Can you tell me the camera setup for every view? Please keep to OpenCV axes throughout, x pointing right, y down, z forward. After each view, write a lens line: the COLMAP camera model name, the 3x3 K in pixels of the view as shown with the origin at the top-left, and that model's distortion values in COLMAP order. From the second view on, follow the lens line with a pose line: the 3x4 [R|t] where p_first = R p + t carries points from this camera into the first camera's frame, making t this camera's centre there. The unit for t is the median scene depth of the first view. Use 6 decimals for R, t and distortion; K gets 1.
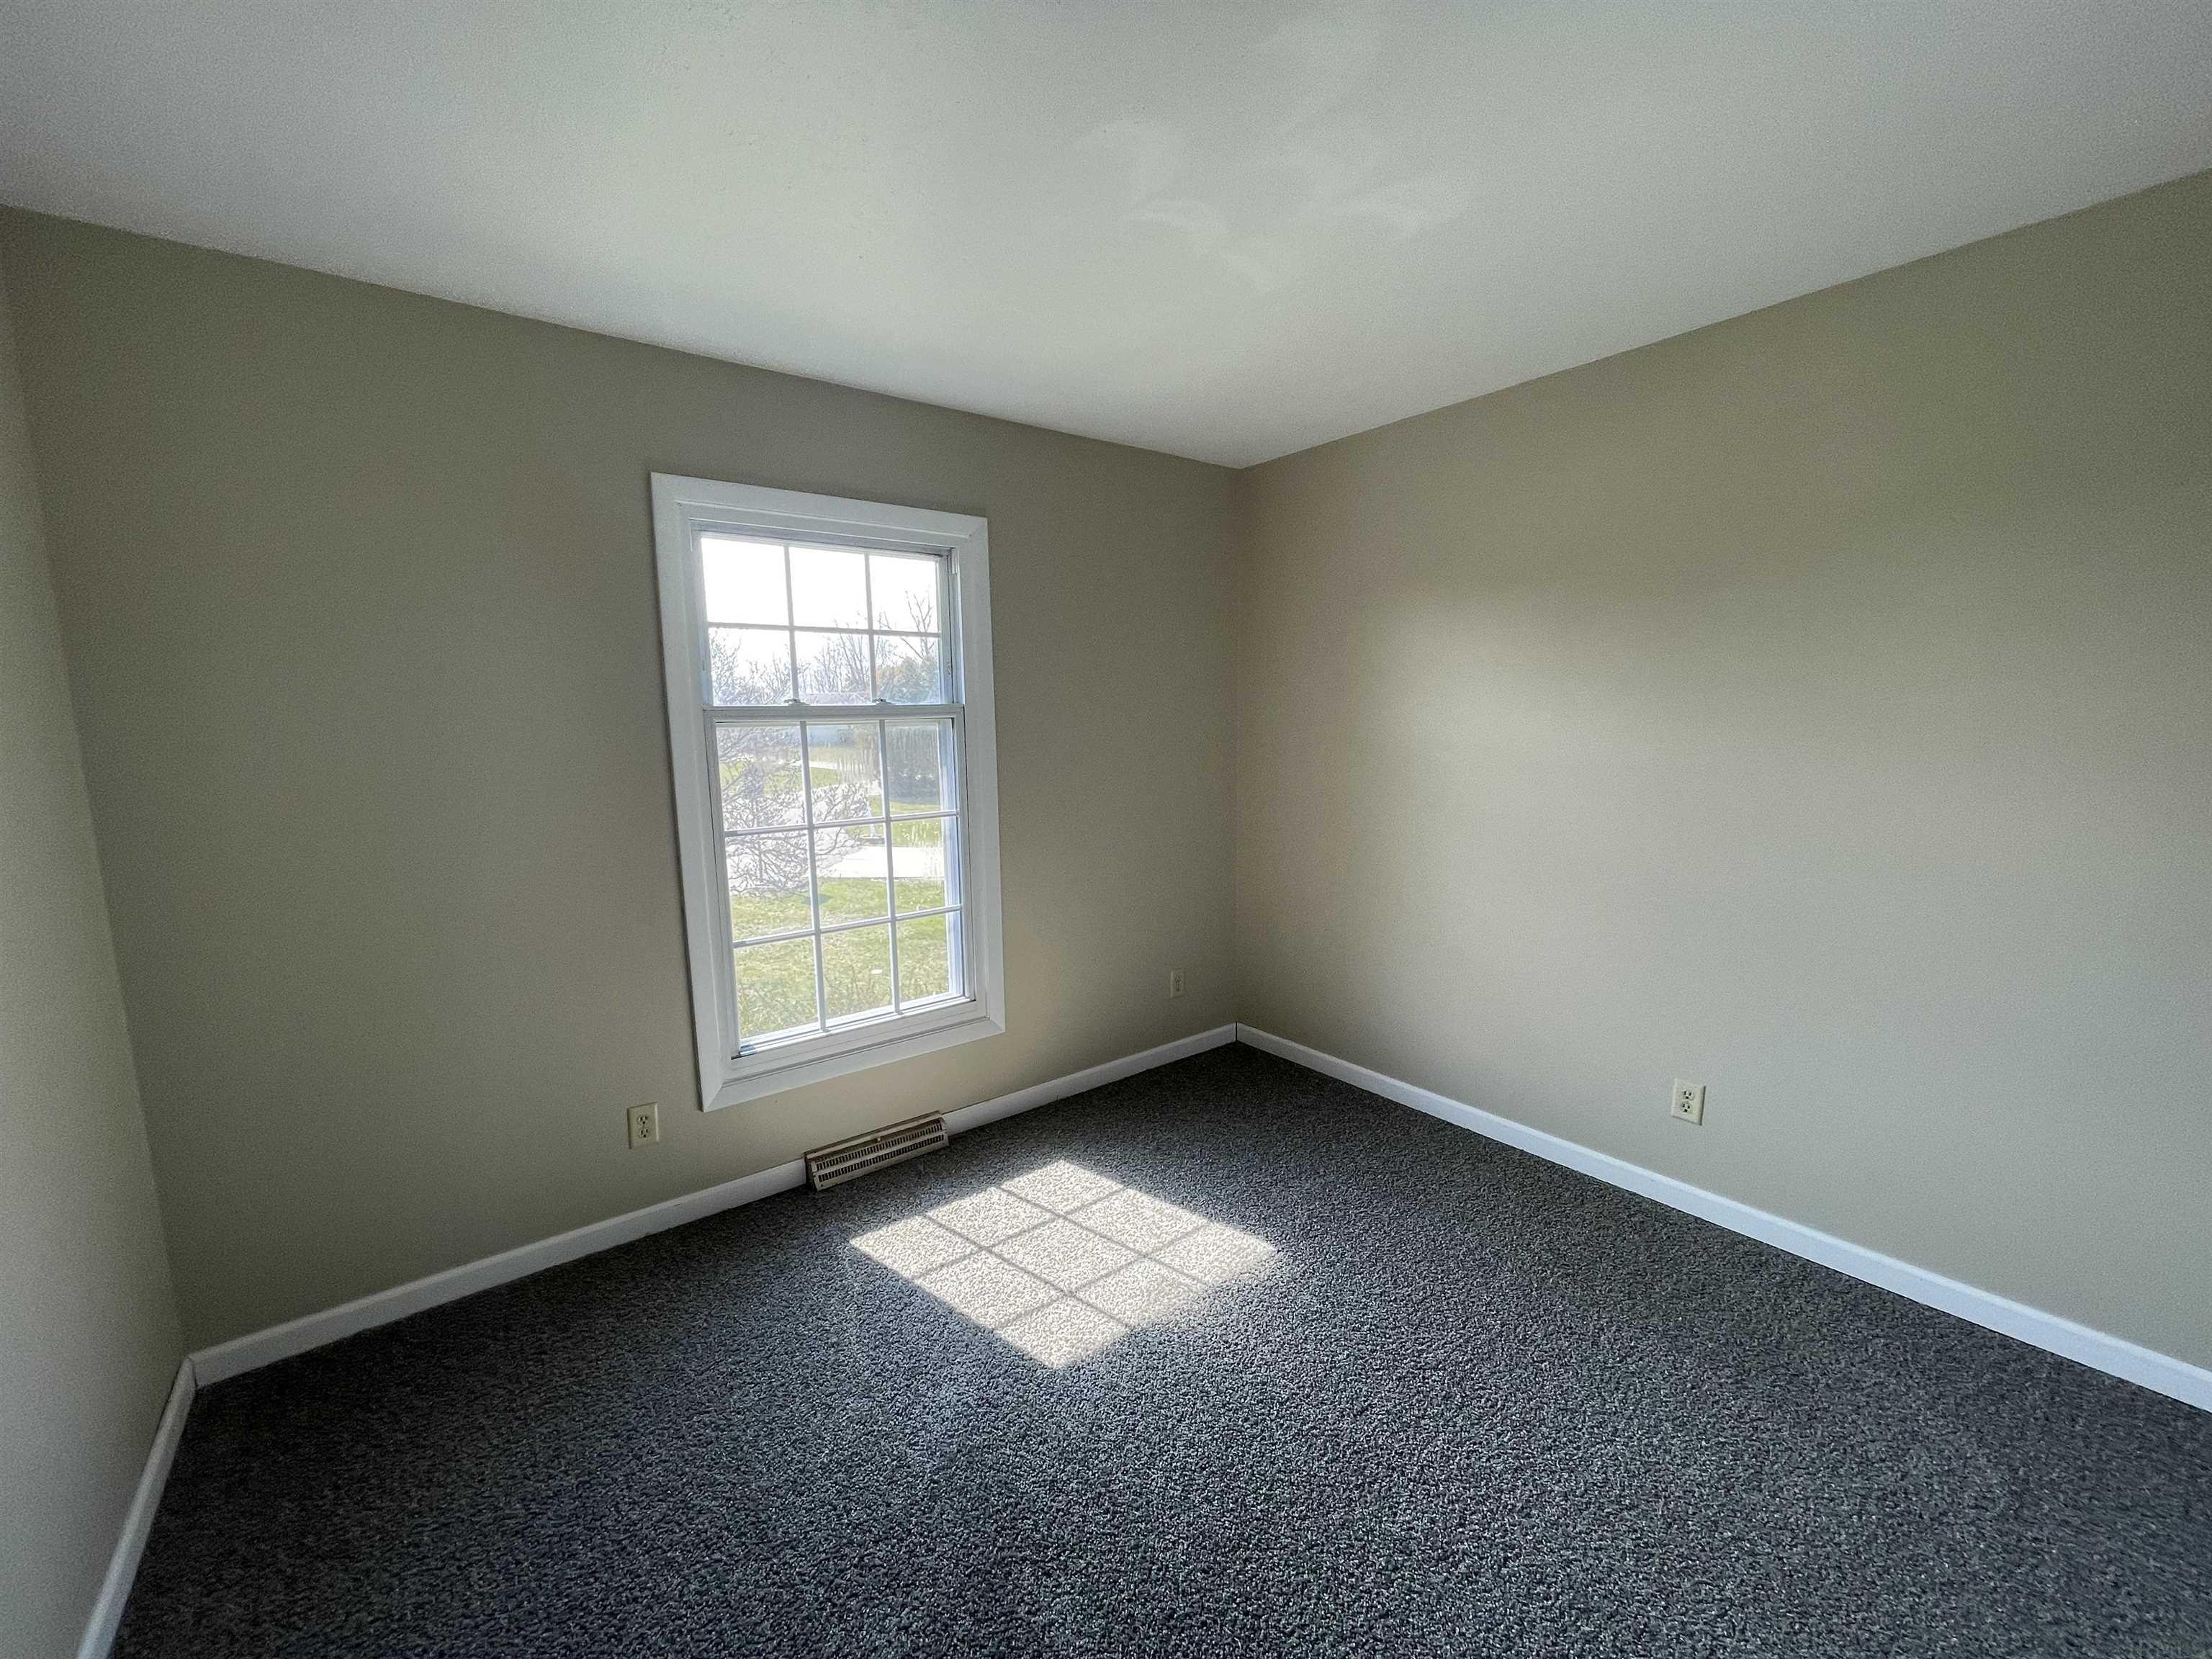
lens RADIAL K [[1029.7, 0, 1112.4], [0, 1029.7, 851.4], [0, 0, 1]] dist [0.008539, -0.000294]
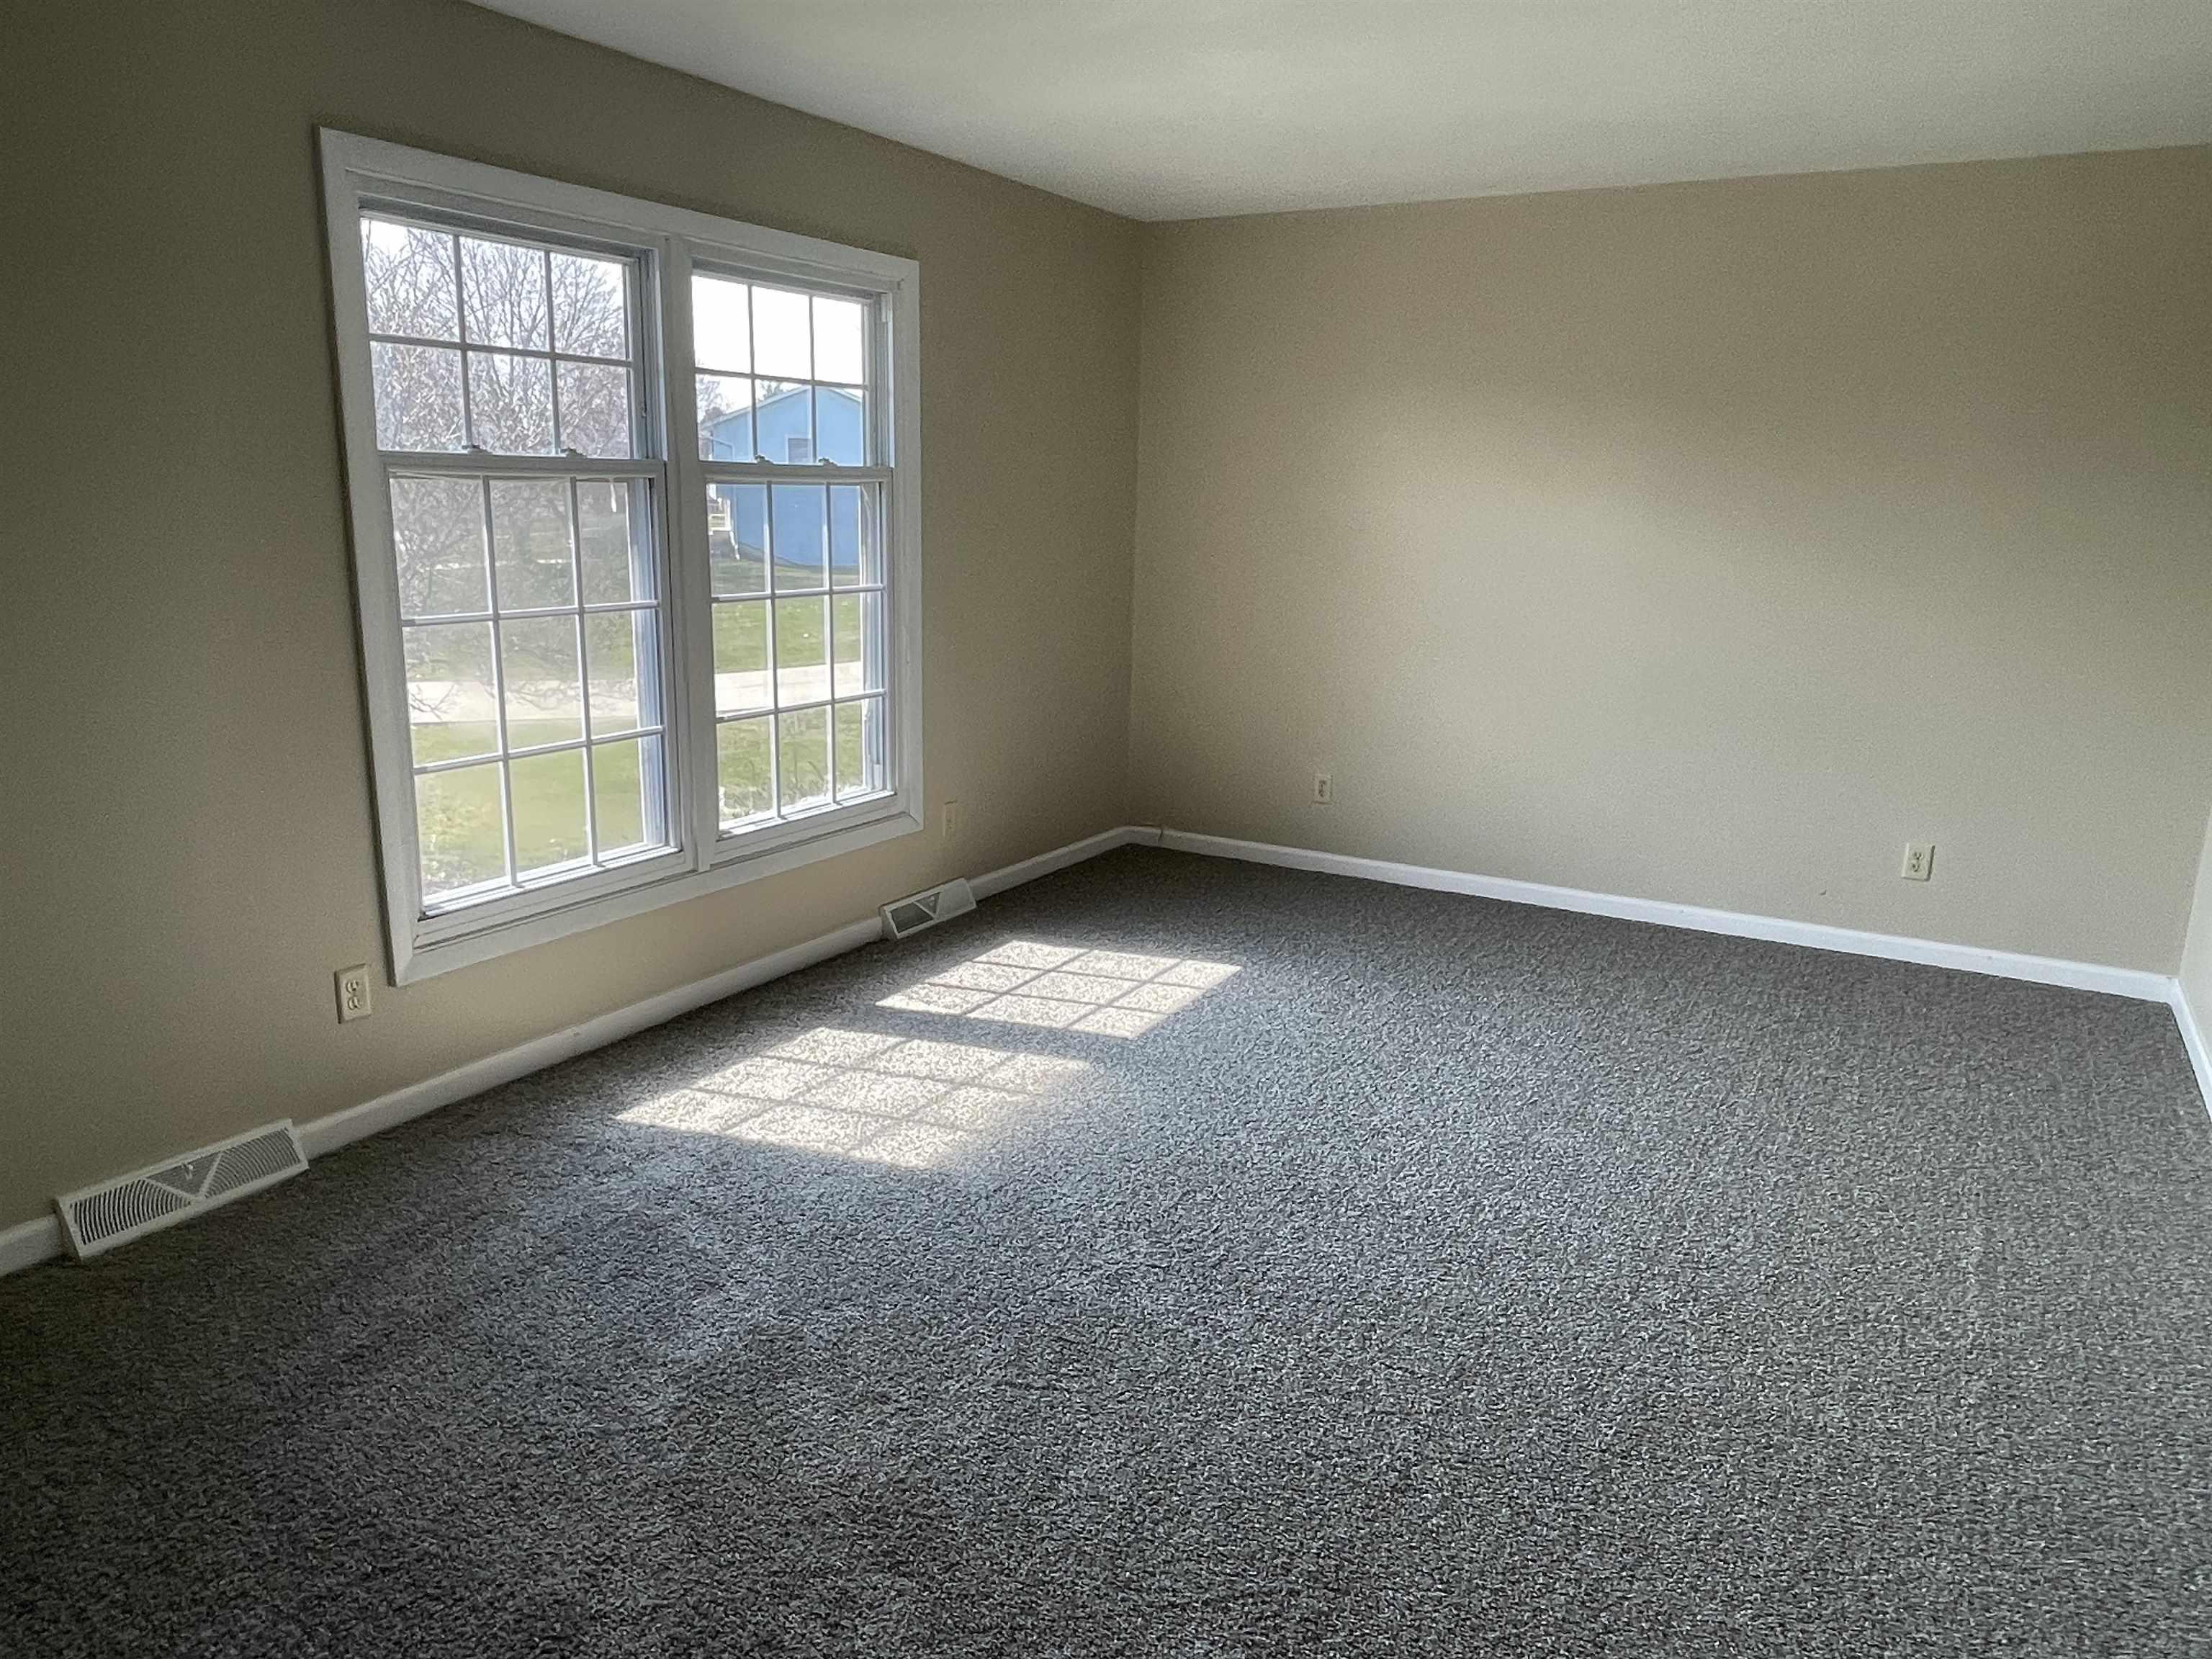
lens RADIAL K [[1479.6, 0, 1104.6], [0, 1479.6, 819.7], [0, 0, 1]] dist [-0.003461, 0.001425]
pose [[0.951413, -0.029668, 0.306486, -0.267296], [0.002370, 0.996024, 0.089058, 0.036966], [-0.307909, -0.084004, 0.947700, -0.232663]]
